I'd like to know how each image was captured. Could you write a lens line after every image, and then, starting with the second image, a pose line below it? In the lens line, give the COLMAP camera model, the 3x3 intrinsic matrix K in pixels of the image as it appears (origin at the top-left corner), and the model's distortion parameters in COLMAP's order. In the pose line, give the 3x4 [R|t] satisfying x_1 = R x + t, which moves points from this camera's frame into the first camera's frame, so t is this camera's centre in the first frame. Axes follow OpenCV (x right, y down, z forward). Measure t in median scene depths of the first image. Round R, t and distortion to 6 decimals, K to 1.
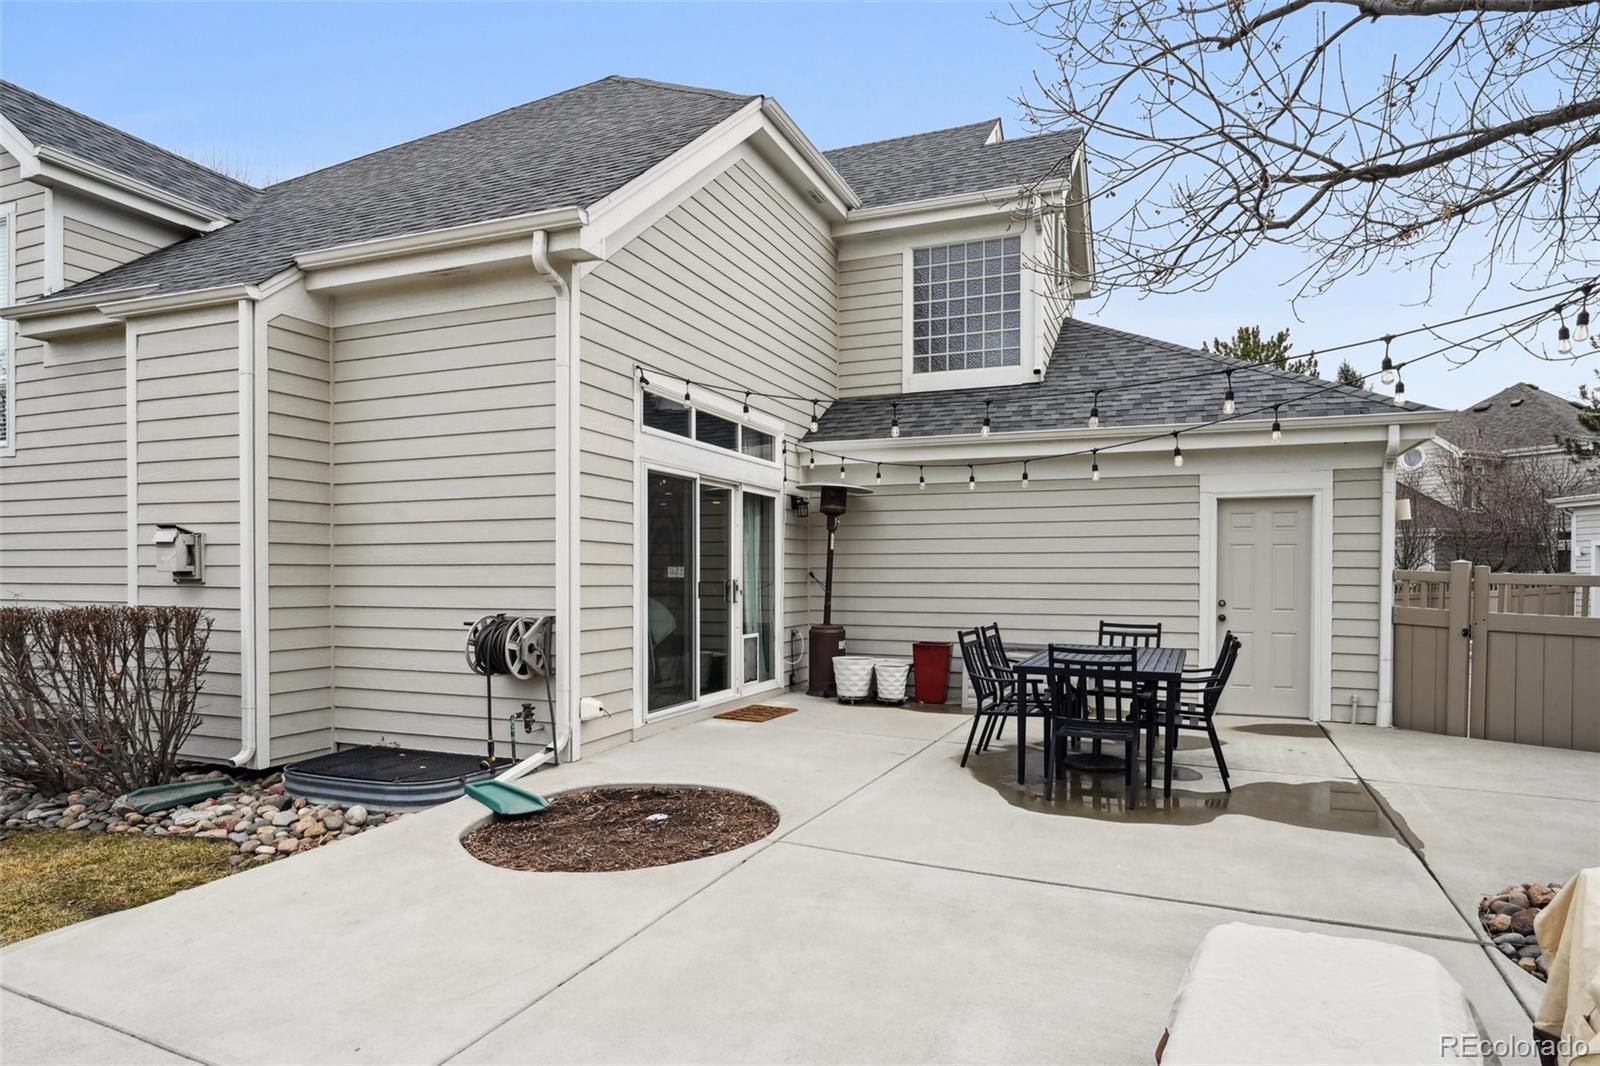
lens RADIAL K [[927.3, 0, 800.9], [0, 927.3, 581.6], [0, 0, 1]] dist [0.000261, 0.000088]
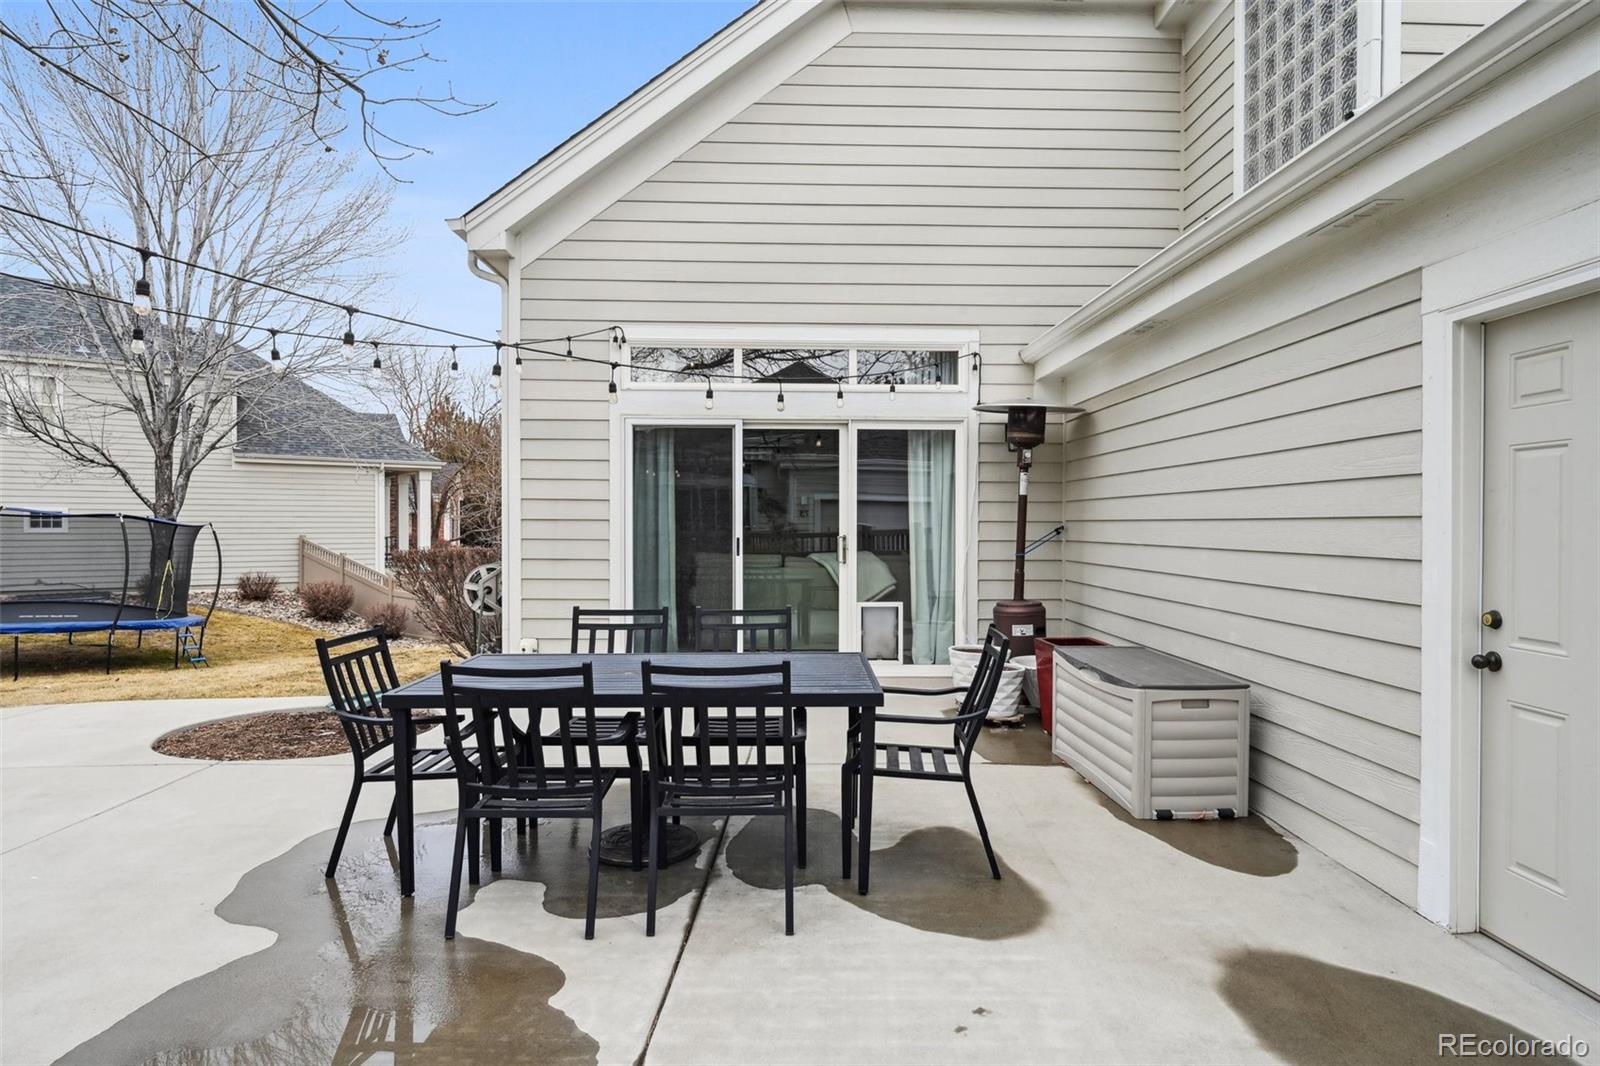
lens RADIAL K [[907.9, 0, 800.0], [0, 907.9, 533.0], [0, 0, 1]] dist [0.001139, 0.000050]
pose [[0.402029, 0.007792, -0.915594, 0.663916], [-0.009749, 0.999944, 0.004229, -0.007789], [0.915575, 0.007226, 0.402082, 0.627601]]
